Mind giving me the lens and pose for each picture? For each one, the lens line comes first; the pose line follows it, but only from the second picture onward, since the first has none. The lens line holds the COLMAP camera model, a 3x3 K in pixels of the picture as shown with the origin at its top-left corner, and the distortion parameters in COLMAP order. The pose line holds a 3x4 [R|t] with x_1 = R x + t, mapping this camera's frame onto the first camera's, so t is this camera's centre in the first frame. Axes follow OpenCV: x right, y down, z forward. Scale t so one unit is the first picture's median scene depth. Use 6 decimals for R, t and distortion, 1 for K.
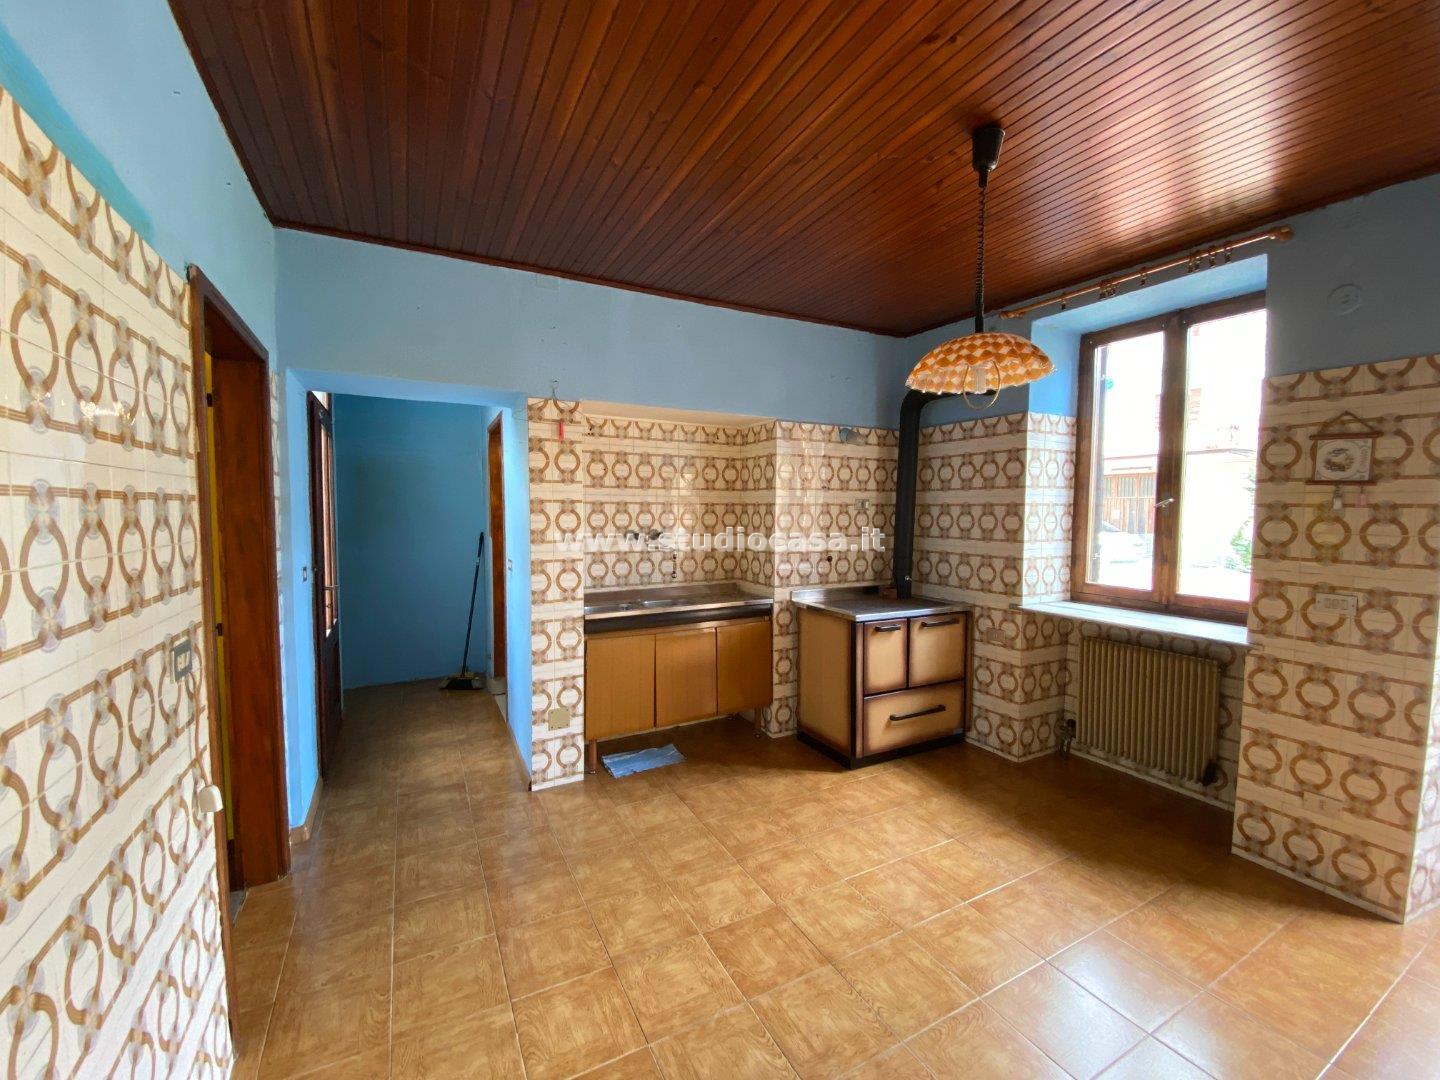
lens RADIAL K [[590.8, 0, 717.1], [0, 590.8, 542.1], [0, 0, 1]] dist [0.094485, -0.055089]
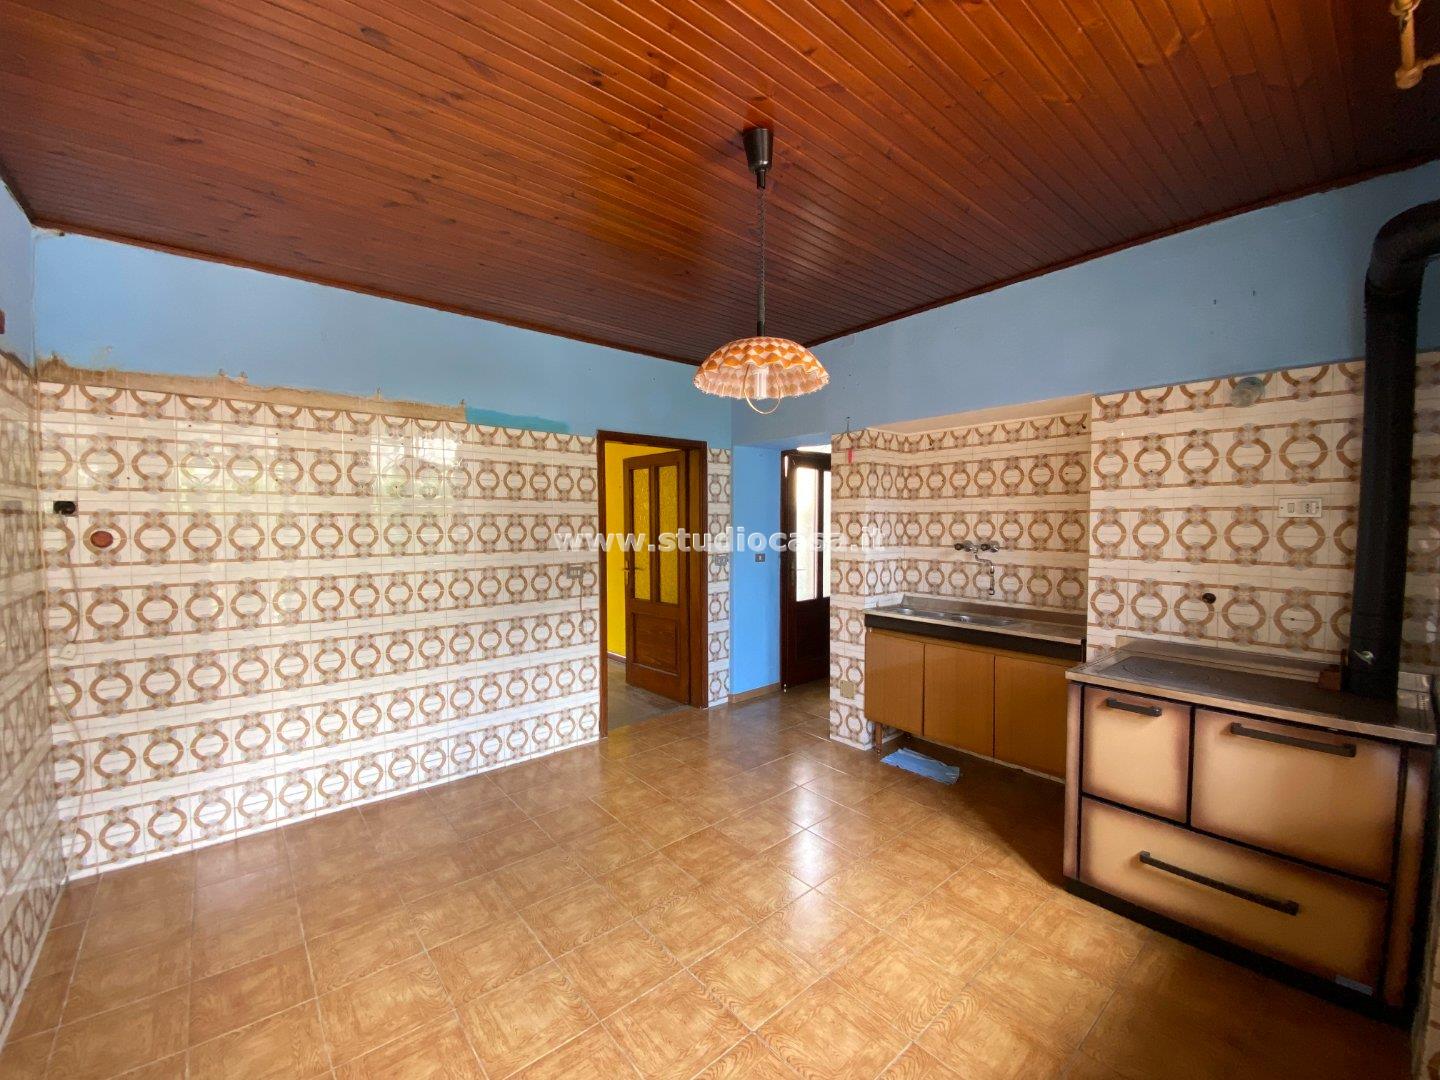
lens RADIAL K [[590.8, 0, 717.1], [0, 590.8, 542.1], [0, 0, 1]] dist [0.094485, -0.055089]
pose [[0.219178, 0.032064, -0.975158, 0.801814], [-0.051832, 0.998431, 0.021180, -0.018940], [0.974307, 0.045902, 0.220496, 0.423127]]
